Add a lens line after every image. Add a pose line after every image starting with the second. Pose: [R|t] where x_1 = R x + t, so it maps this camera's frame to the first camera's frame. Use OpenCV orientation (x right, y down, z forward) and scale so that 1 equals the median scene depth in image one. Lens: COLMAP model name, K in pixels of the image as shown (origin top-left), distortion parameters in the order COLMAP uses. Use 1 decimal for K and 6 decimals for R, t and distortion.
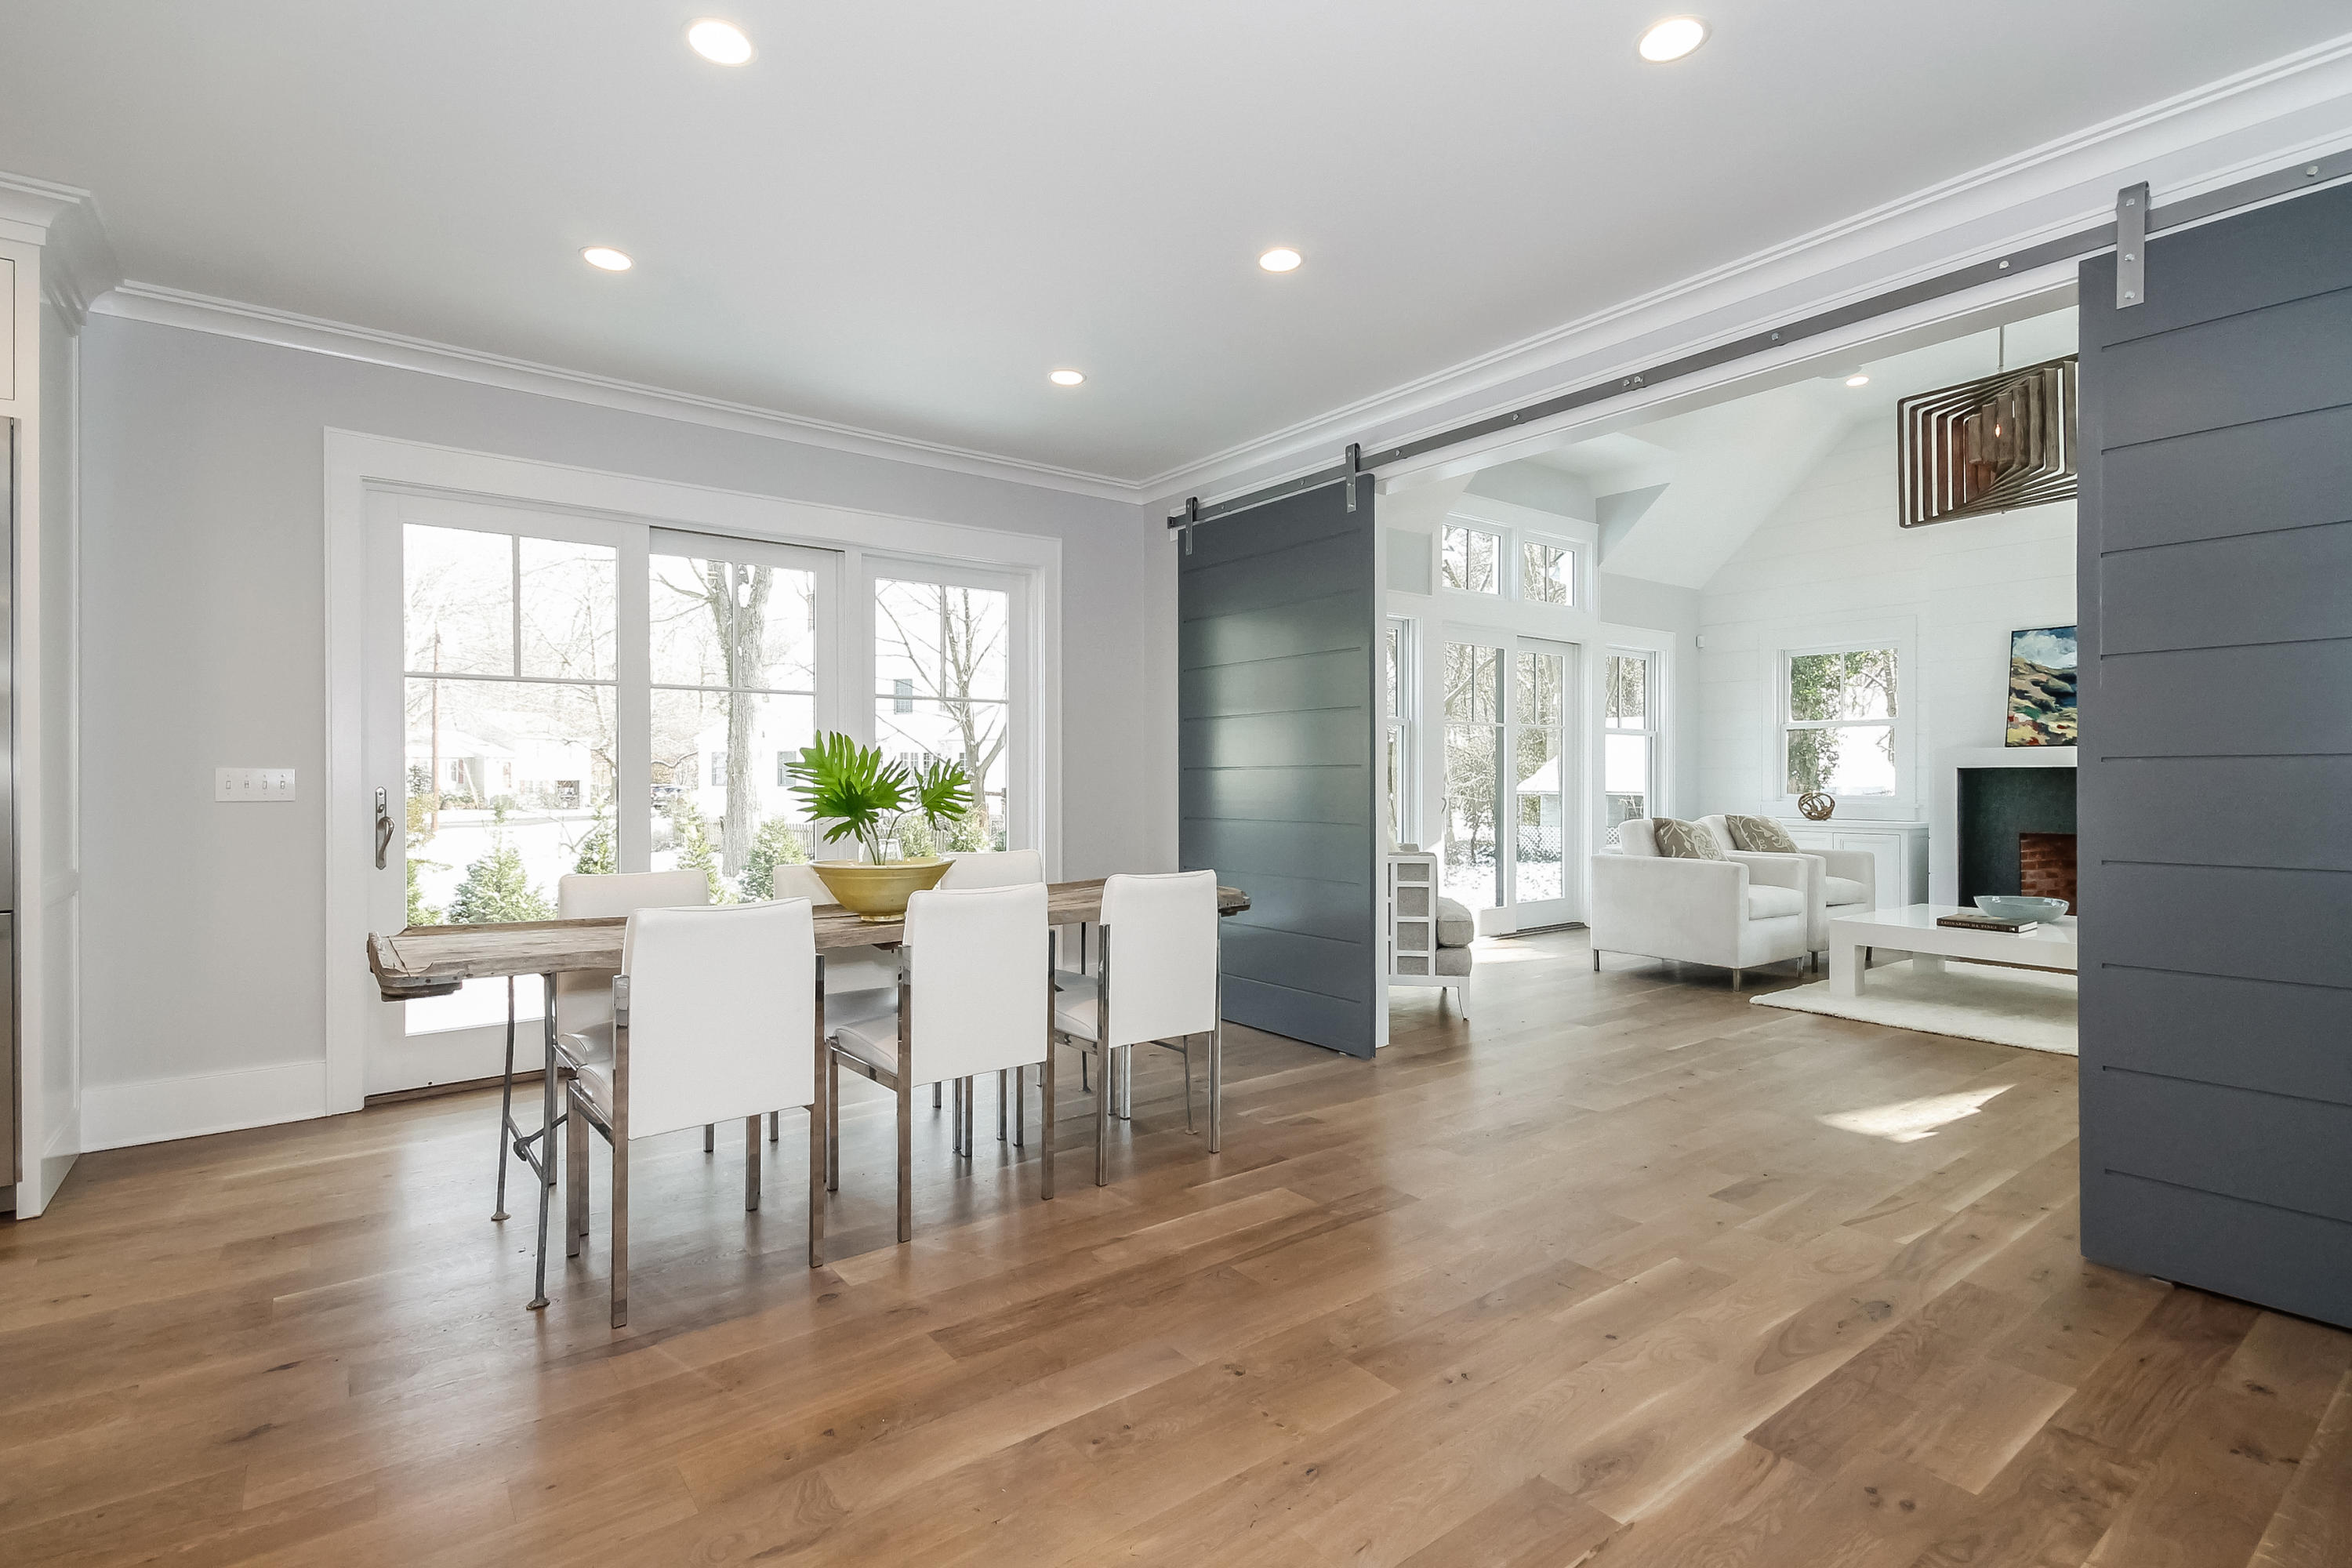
lens RADIAL K [[1105.7, 0, 1178.3], [0, 1105.7, 777.8], [0, 0, 1]] dist [0.005064, 0.000250]
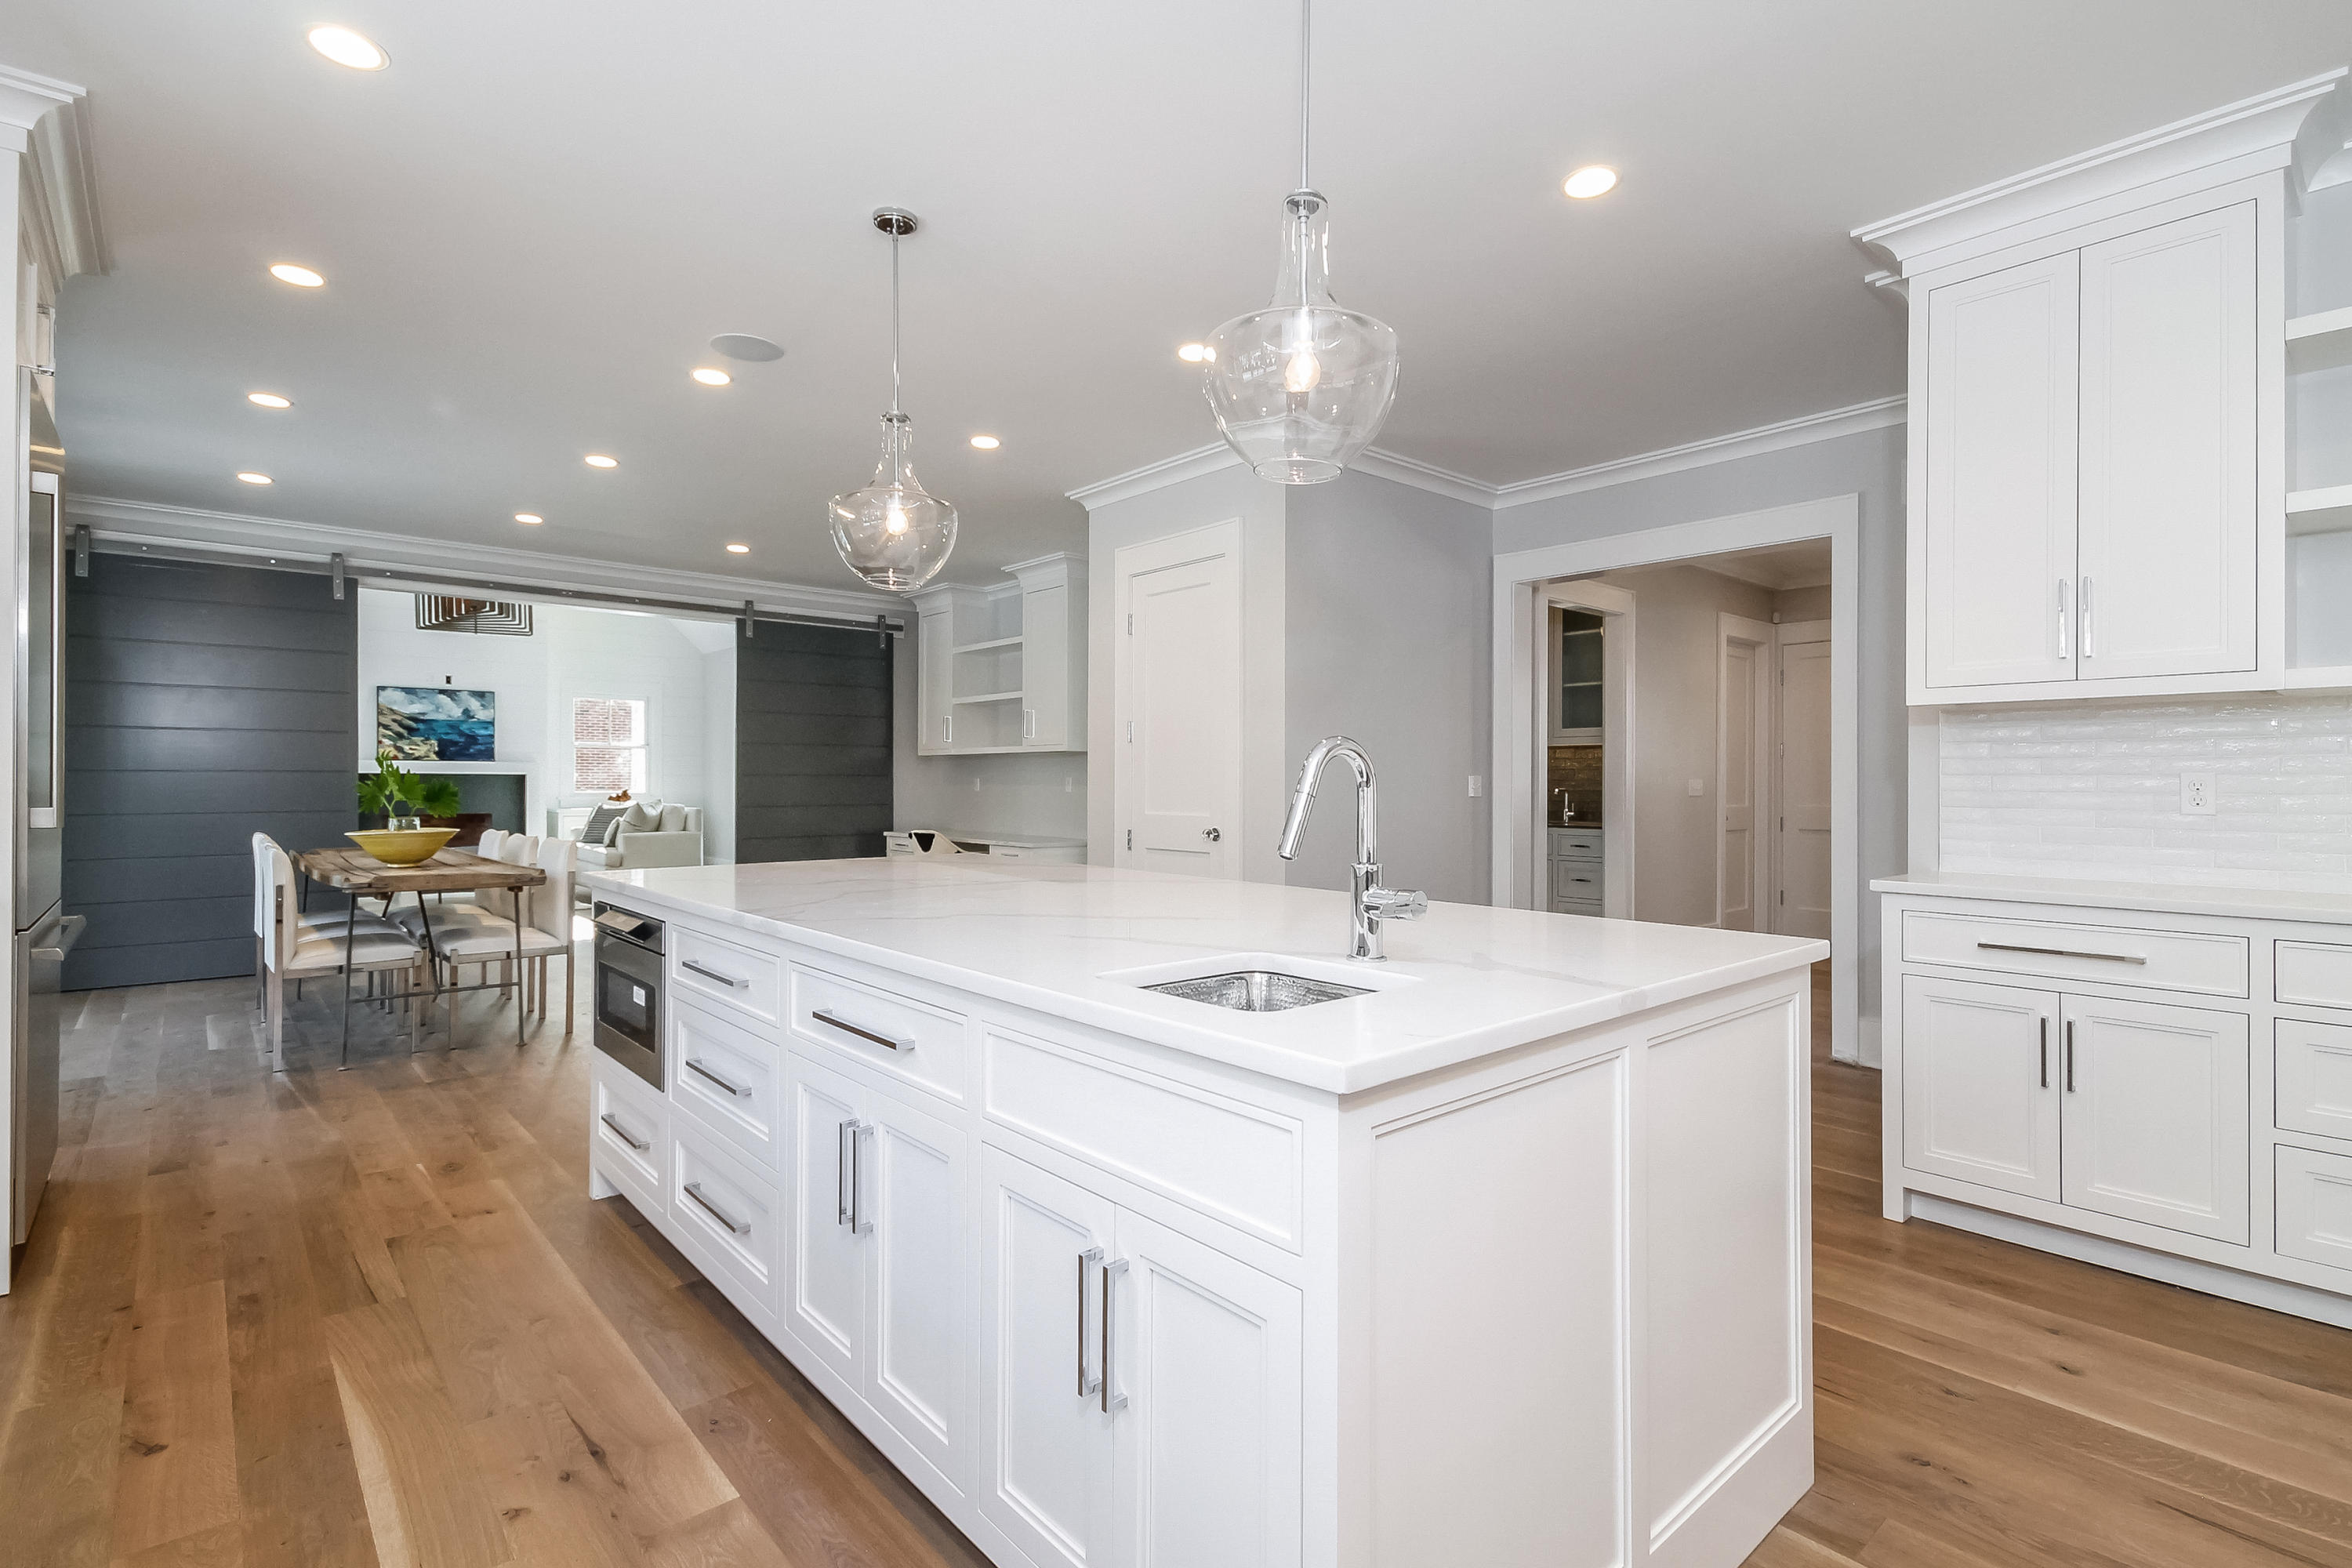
lens RADIAL K [[1103.1, 0, 1176.0], [0, 1103.1, 784.0], [0, 0, 1]] dist [0.020963, -0.001312]
pose [[-0.073340, -0.000734, 0.997307, -0.930653], [-0.003806, 0.999993, 0.000456, 0.000769], [-0.997300, -0.003762, -0.073342, -0.004913]]
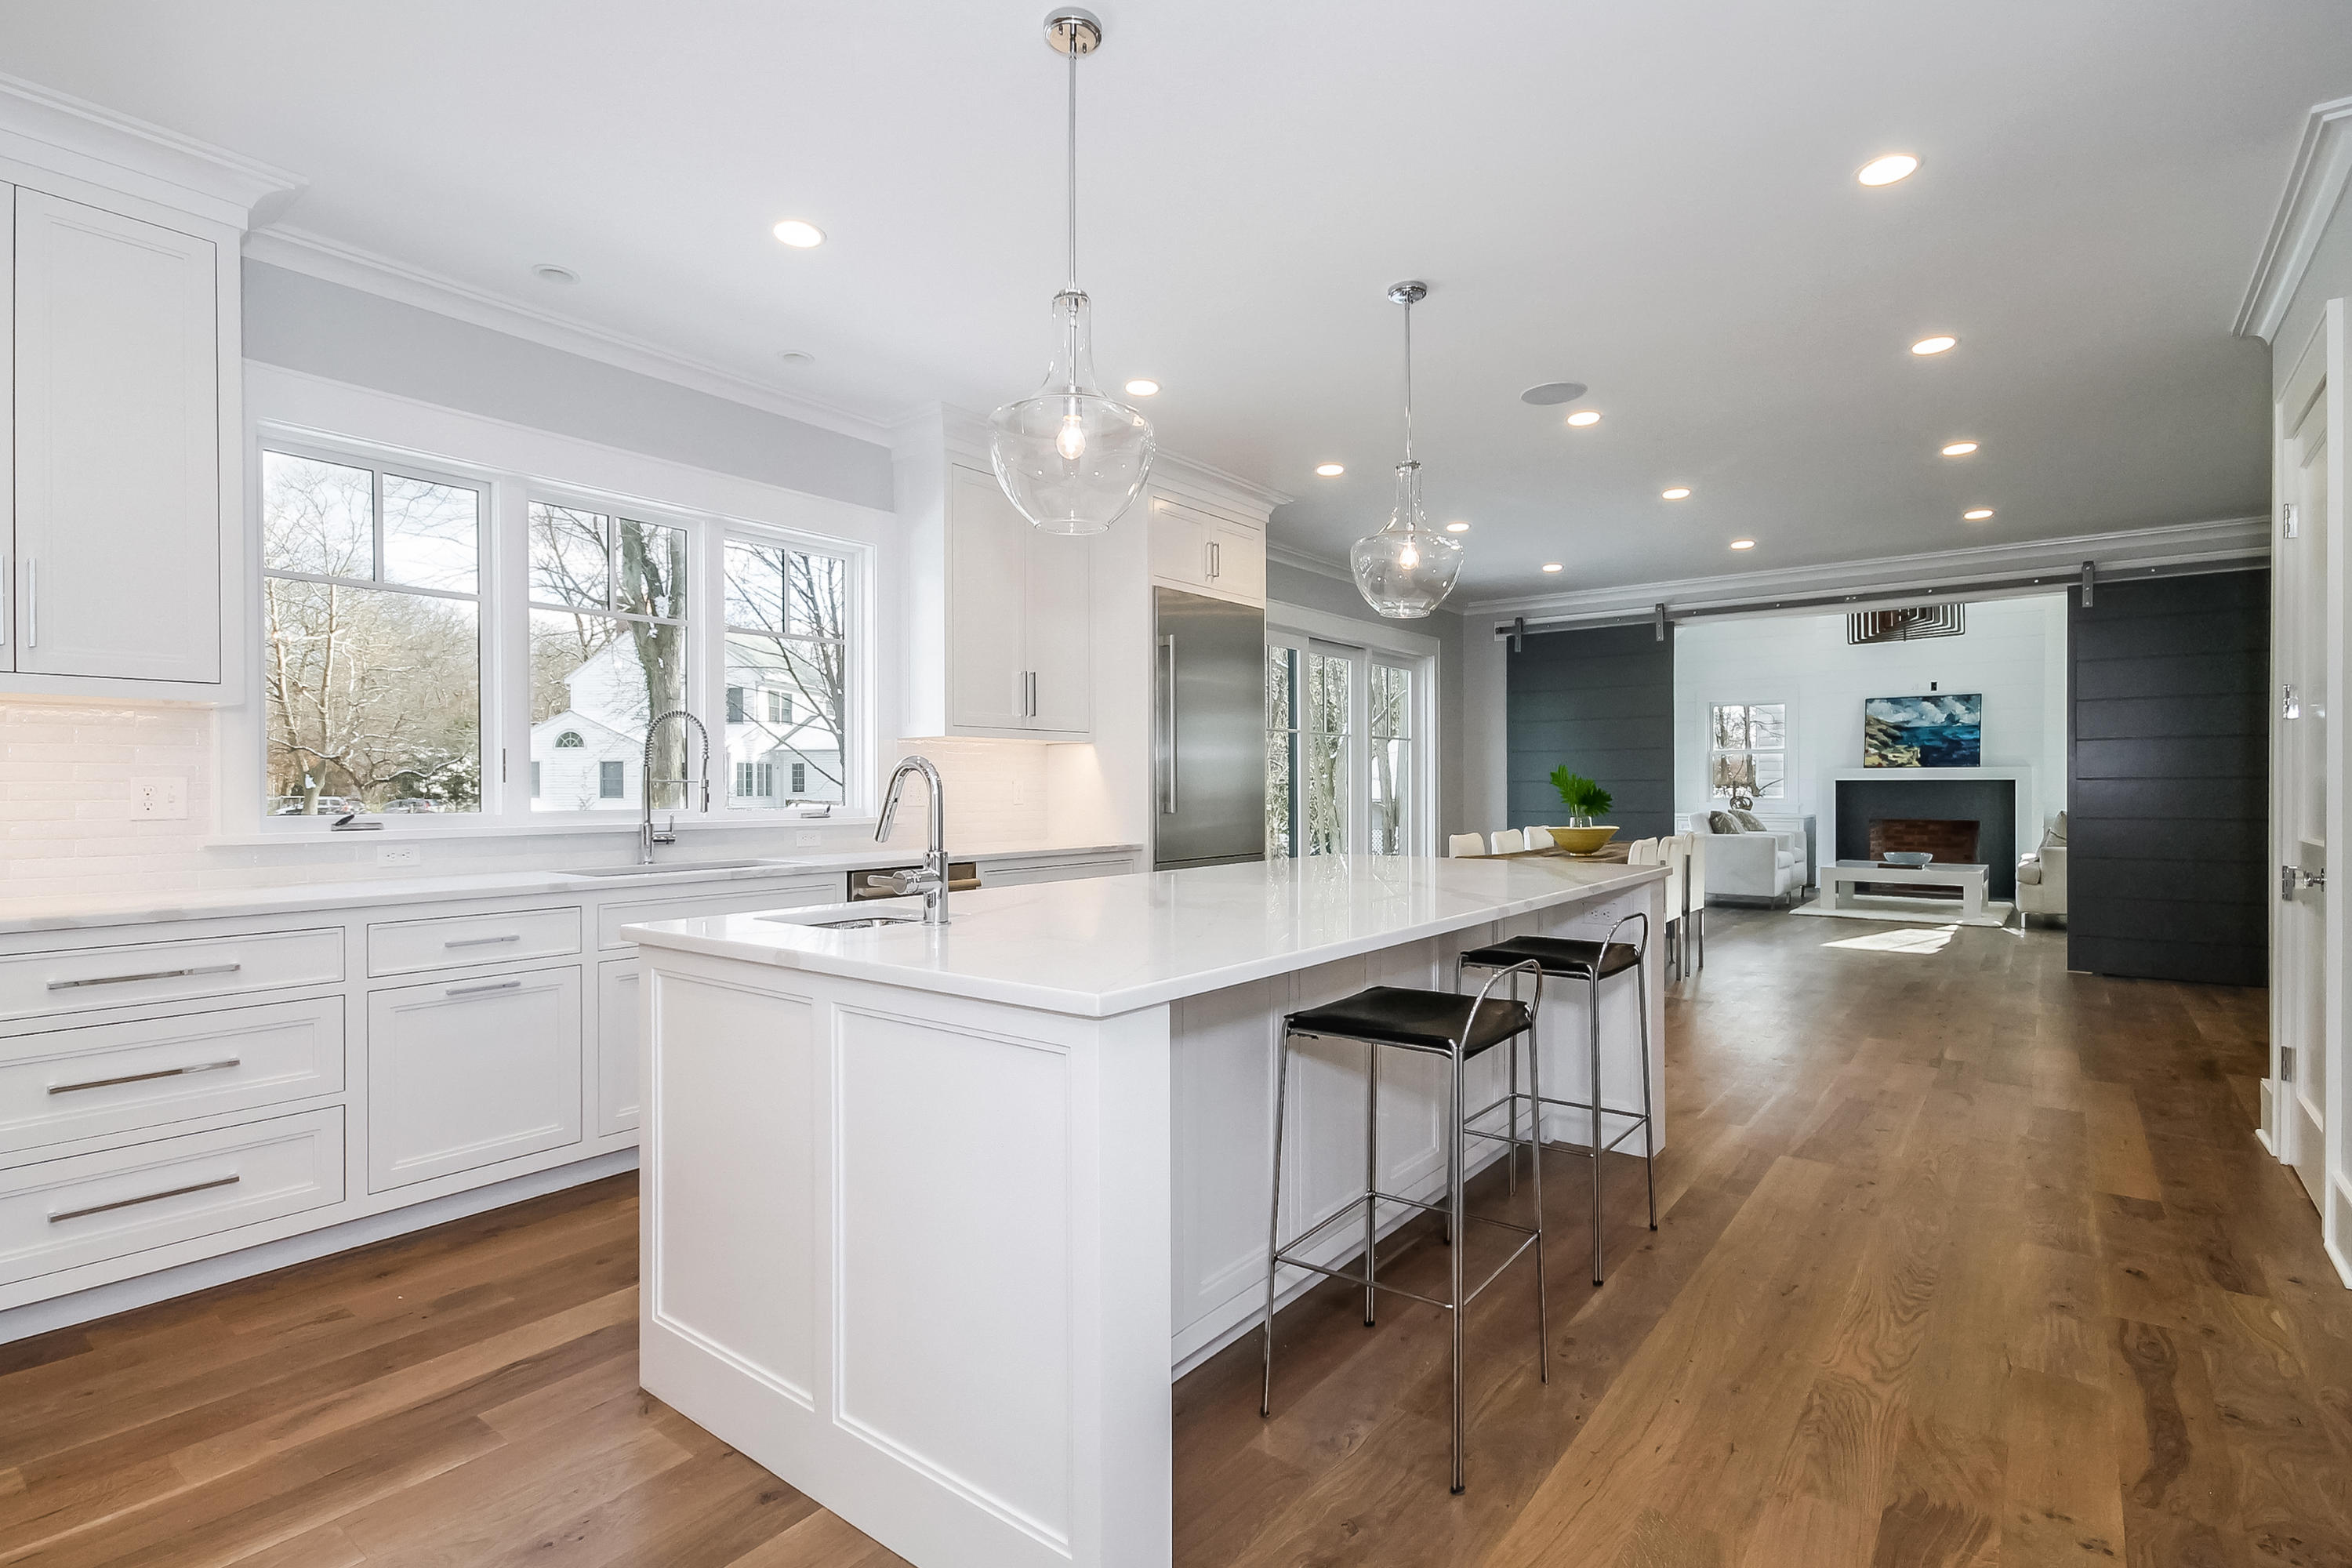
lens RADIAL K [[1114.2, 0, 1173.5], [0, 1114.2, 800.6], [0, 0, 1]] dist [0.003406, 0.000341]
pose [[0.967098, -0.003900, 0.254372, -0.717716], [0.001037, 0.999935, 0.011388, 0.001197], [-0.254400, -0.010749, 0.967039, -0.380029]]
